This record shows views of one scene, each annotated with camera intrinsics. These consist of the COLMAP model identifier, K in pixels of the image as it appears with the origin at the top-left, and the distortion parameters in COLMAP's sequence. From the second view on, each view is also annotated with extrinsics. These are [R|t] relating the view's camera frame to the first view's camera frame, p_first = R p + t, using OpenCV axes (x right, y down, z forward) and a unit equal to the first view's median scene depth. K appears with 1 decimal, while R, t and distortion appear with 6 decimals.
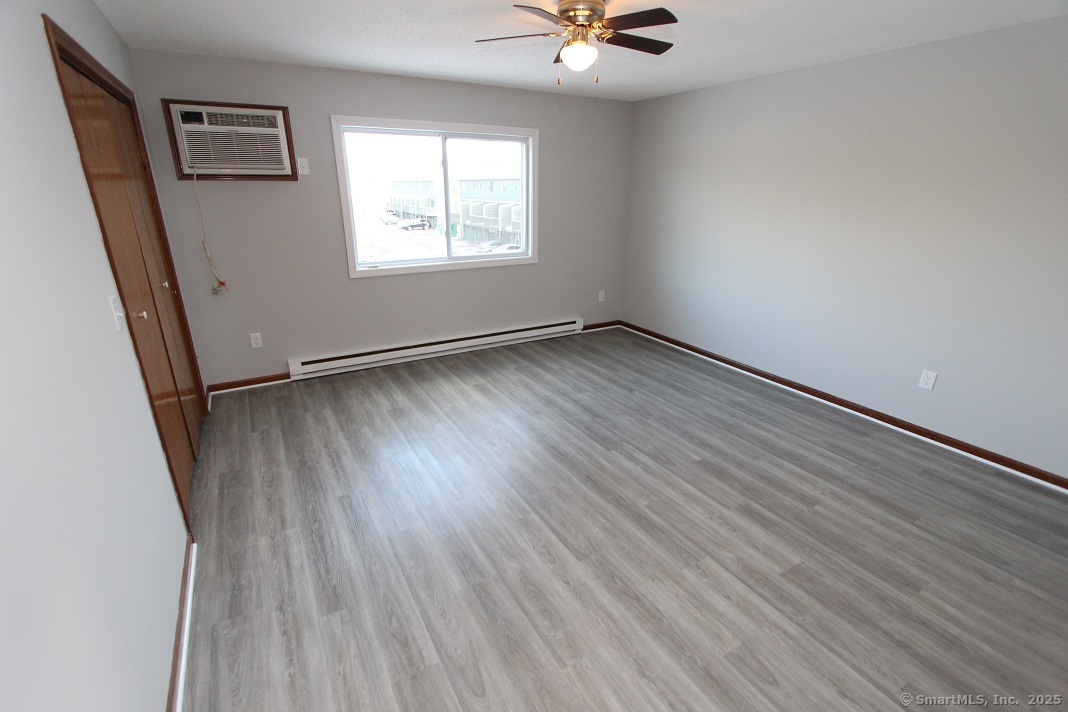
lens RADIAL K [[491.1, 0, 534.6], [0, 491.1, 358.7], [0, 0, 1]] dist [-0.014584, 0.001553]
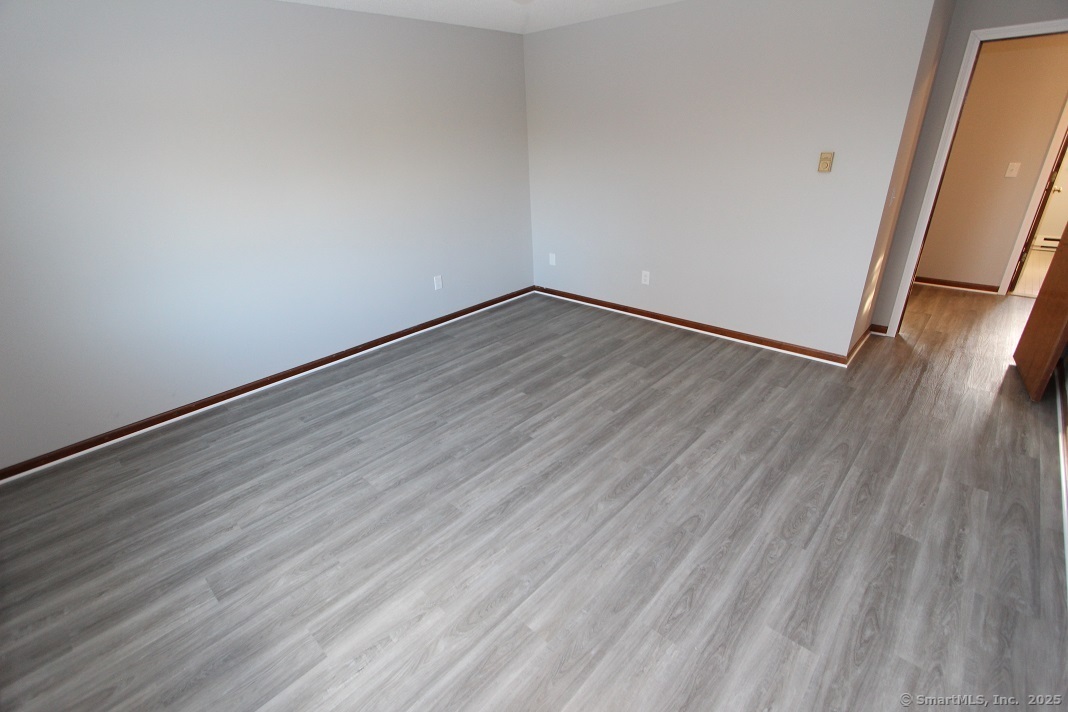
lens RADIAL K [[491.1, 0, 539.6], [0, 491.1, 355.4], [0, 0, 1]] dist [-0.014584, 0.001553]
pose [[-0.293317, -0.391486, 0.872183, -0.590421], [0.353969, 0.803001, 0.479474, -0.370133], [-0.888072, 0.449364, -0.096960, 1.017935]]
